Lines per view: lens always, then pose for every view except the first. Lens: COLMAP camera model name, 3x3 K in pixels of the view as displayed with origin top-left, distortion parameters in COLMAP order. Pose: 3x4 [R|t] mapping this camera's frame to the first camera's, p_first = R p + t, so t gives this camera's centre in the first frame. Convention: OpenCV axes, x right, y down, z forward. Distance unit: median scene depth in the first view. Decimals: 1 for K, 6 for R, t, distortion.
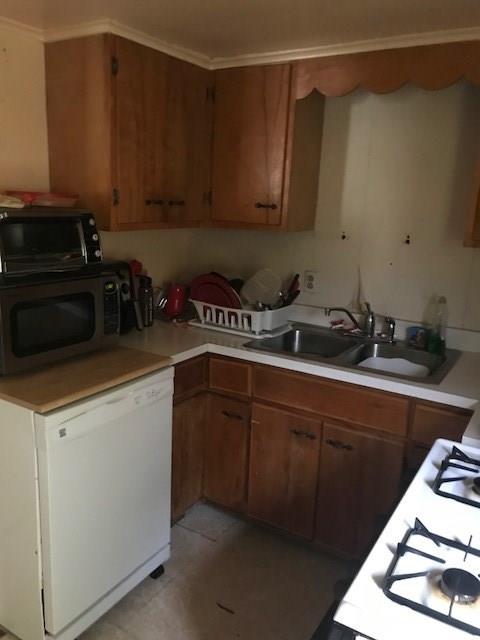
lens RADIAL K [[508.4, 0, 240.0], [0, 508.4, 320.0], [0, 0, 1]] dist [0.002245, 0.004033]
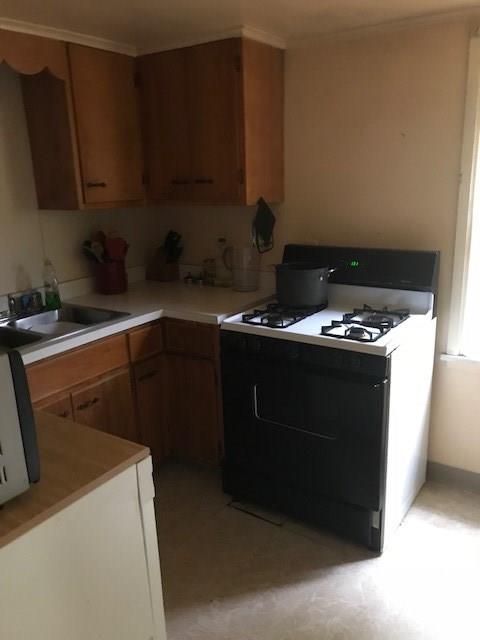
lens RADIAL K [[526.2, 0, 240.0], [0, 526.2, 320.0], [0, 0, 1]] dist [-0.007715, 0.011523]
pose [[0.032633, -0.303889, 0.952148, -0.945855], [0.259672, 0.922519, 0.285533, -0.182471], [-0.965145, 0.237929, 0.109016, 0.605957]]
